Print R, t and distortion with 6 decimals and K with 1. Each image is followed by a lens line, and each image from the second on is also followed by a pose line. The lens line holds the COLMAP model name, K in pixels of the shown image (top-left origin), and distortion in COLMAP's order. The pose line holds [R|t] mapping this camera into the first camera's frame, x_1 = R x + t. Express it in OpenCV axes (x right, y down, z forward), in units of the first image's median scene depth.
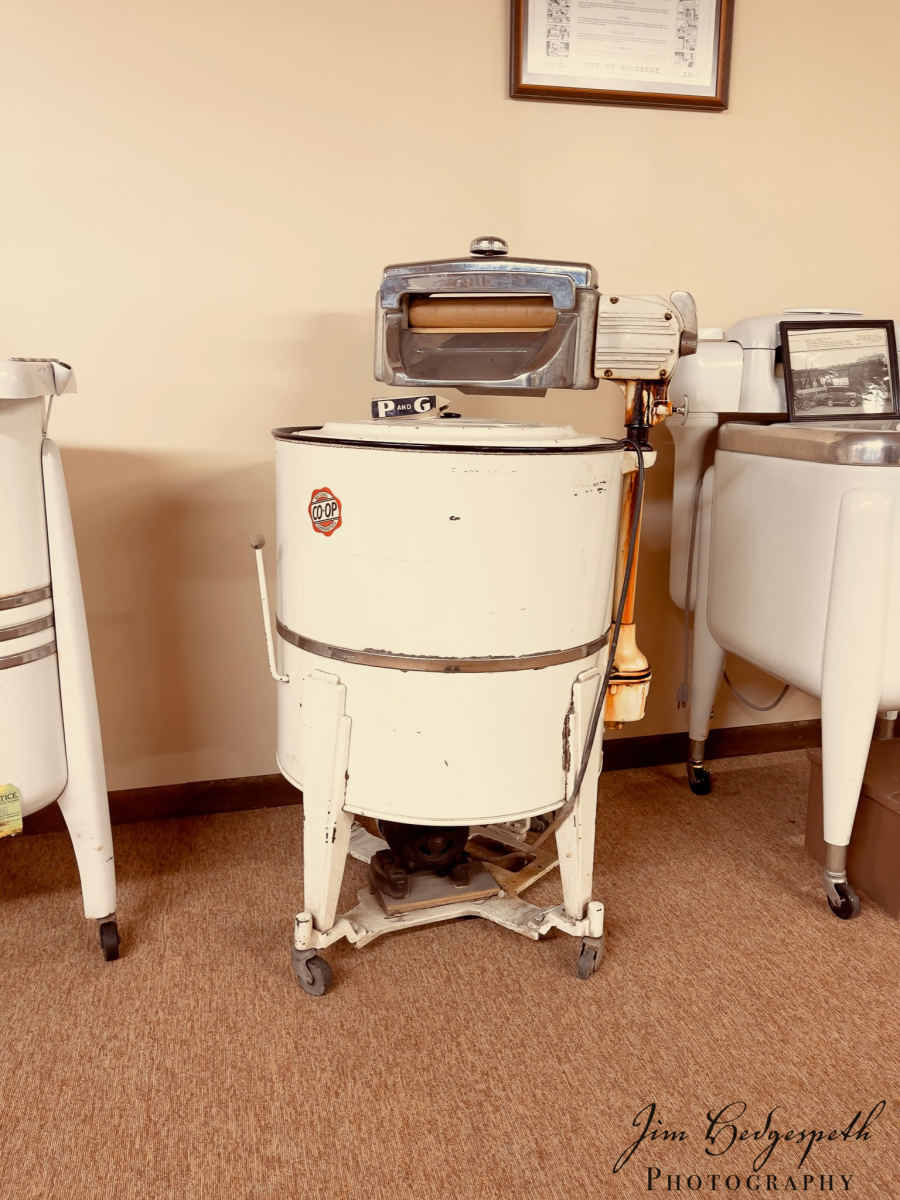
lens RADIAL K [[933.2, 0, 471.4], [0, 933.2, 595.2], [0, 0, 1]] dist [0.067290, -0.093898]
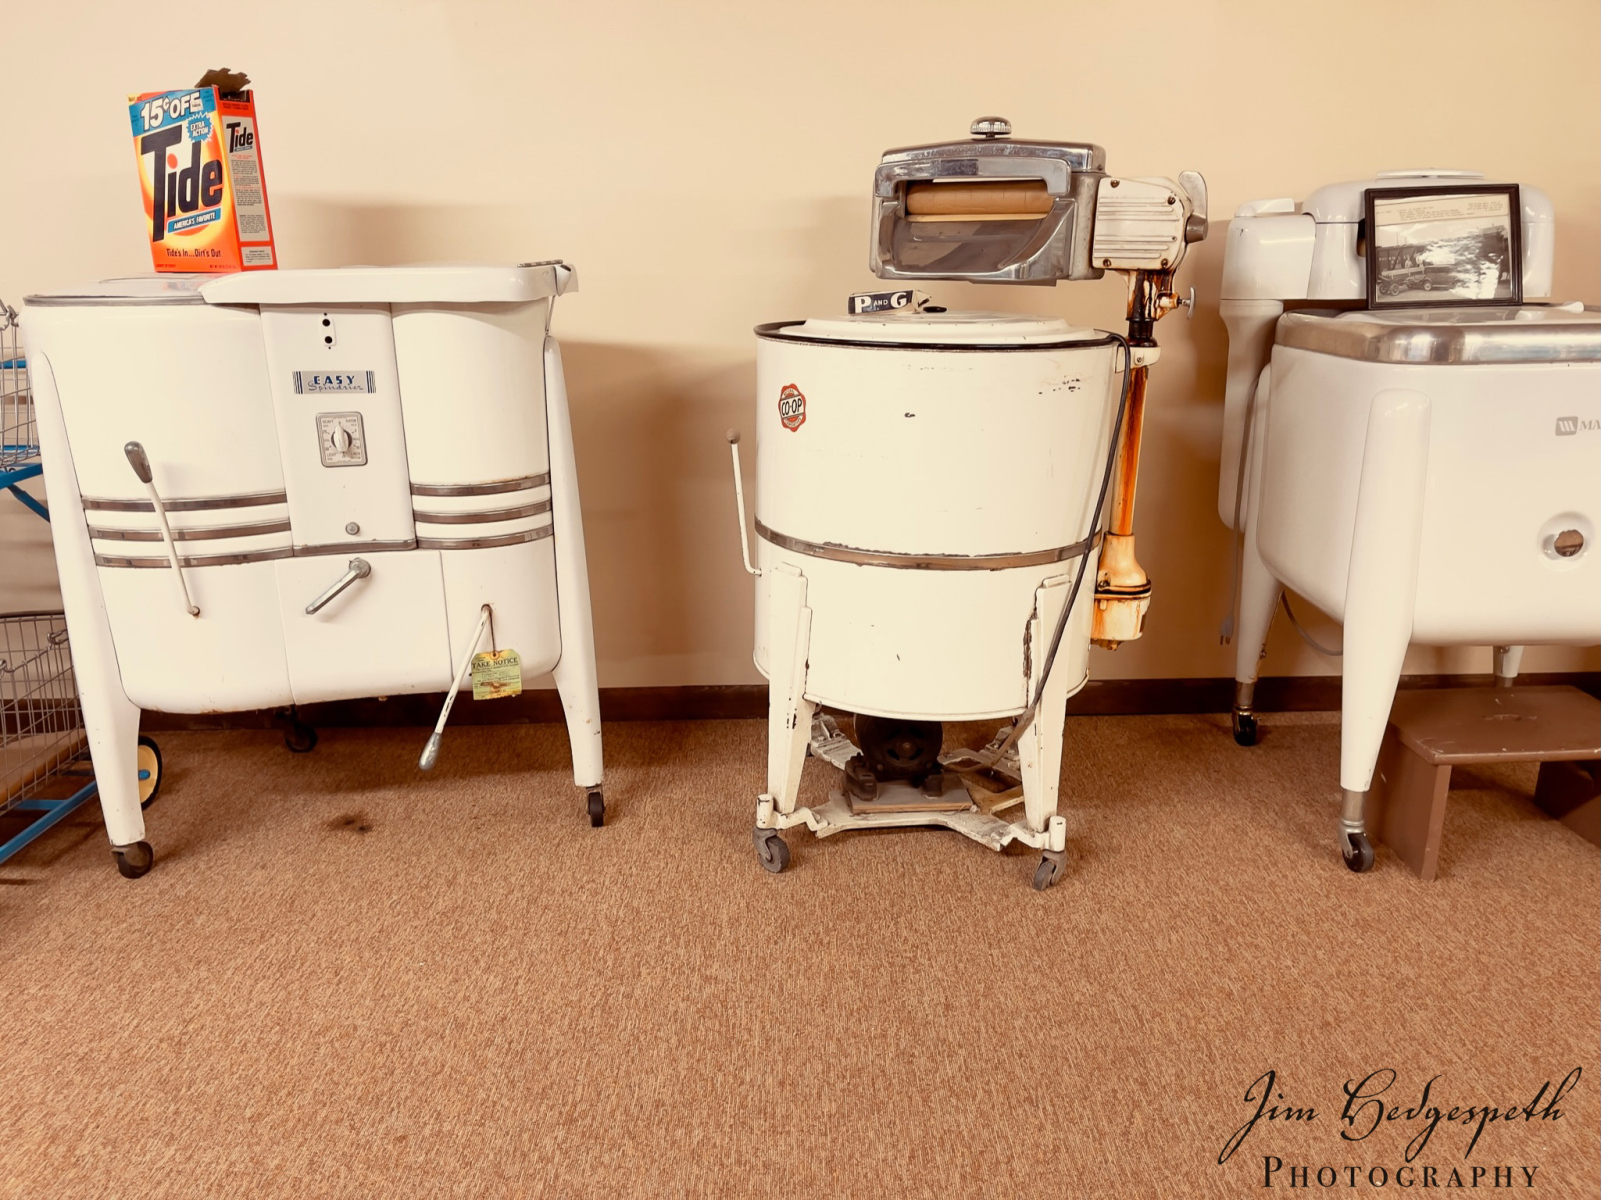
lens RADIAL K [[1245.0, 0, 811.1], [0, 1245.0, 604.5], [0, 0, 1]] dist [0.067290, -0.093898]
pose [[0.969633, 0.051583, -0.239062, 0.179992], [-0.037459, 0.997294, 0.063255, 0.034981], [0.241678, -0.052379, 0.968942, -0.302029]]
